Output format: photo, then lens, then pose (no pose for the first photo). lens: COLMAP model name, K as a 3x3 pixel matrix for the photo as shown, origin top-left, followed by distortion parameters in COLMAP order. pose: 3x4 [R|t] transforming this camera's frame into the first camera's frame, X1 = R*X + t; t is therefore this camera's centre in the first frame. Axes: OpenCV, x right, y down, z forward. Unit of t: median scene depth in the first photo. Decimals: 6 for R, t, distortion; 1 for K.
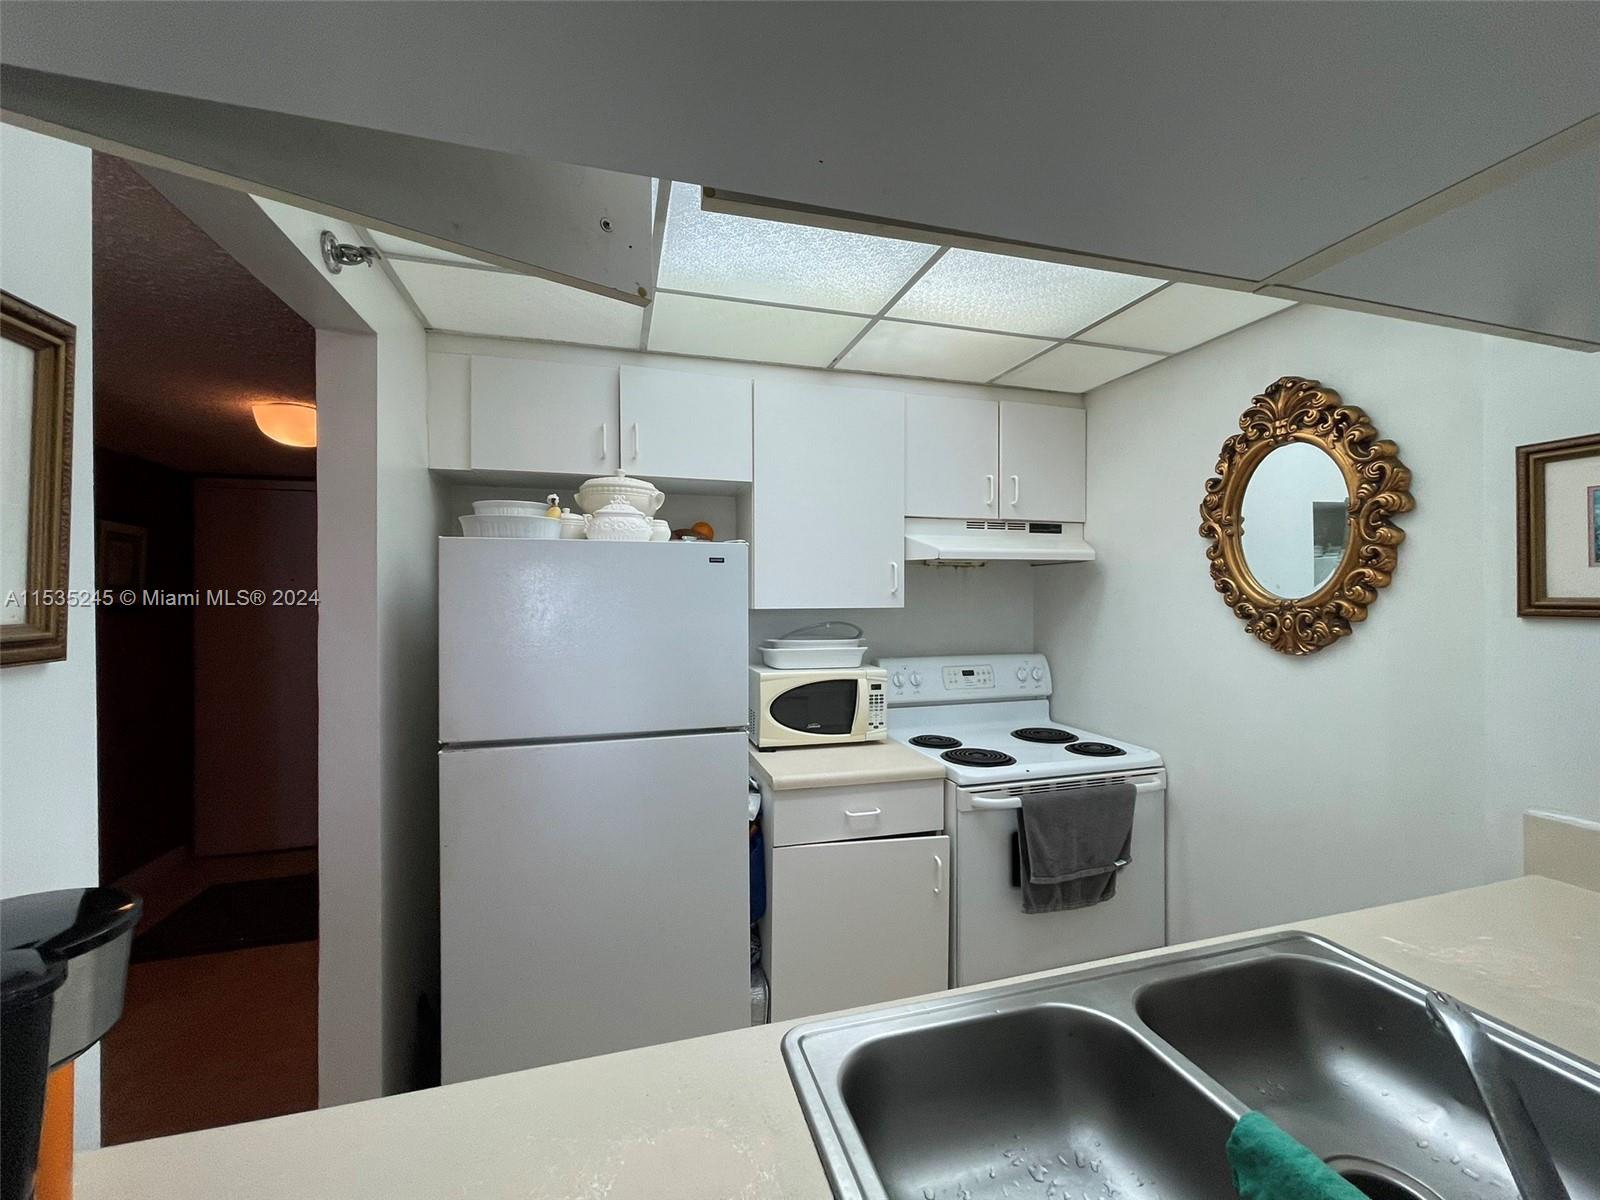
lens RADIAL K [[639.2, 0, 802.1], [0, 639.2, 601.0], [0, 0, 1]] dist [0.002894, 0.000907]
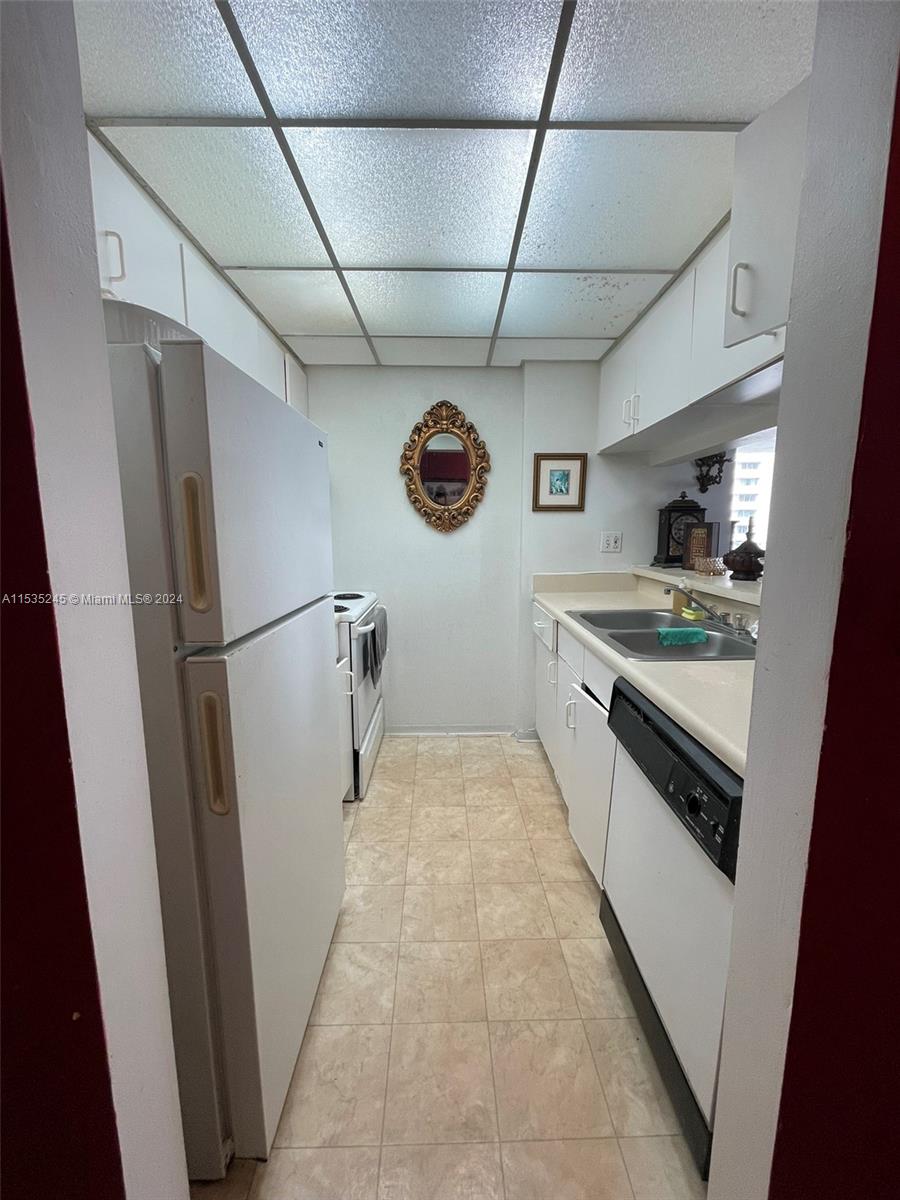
lens RADIAL K [[479.4, 0, 451.3], [0, 479.4, 596.3], [0, 0, 1]] dist [0.002894, 0.000907]
pose [[0.285620, -0.138352, 0.948304, -0.822191], [0.005042, 0.989728, 0.142877, 0.066708], [-0.958330, -0.036027, 0.283384, 0.492220]]
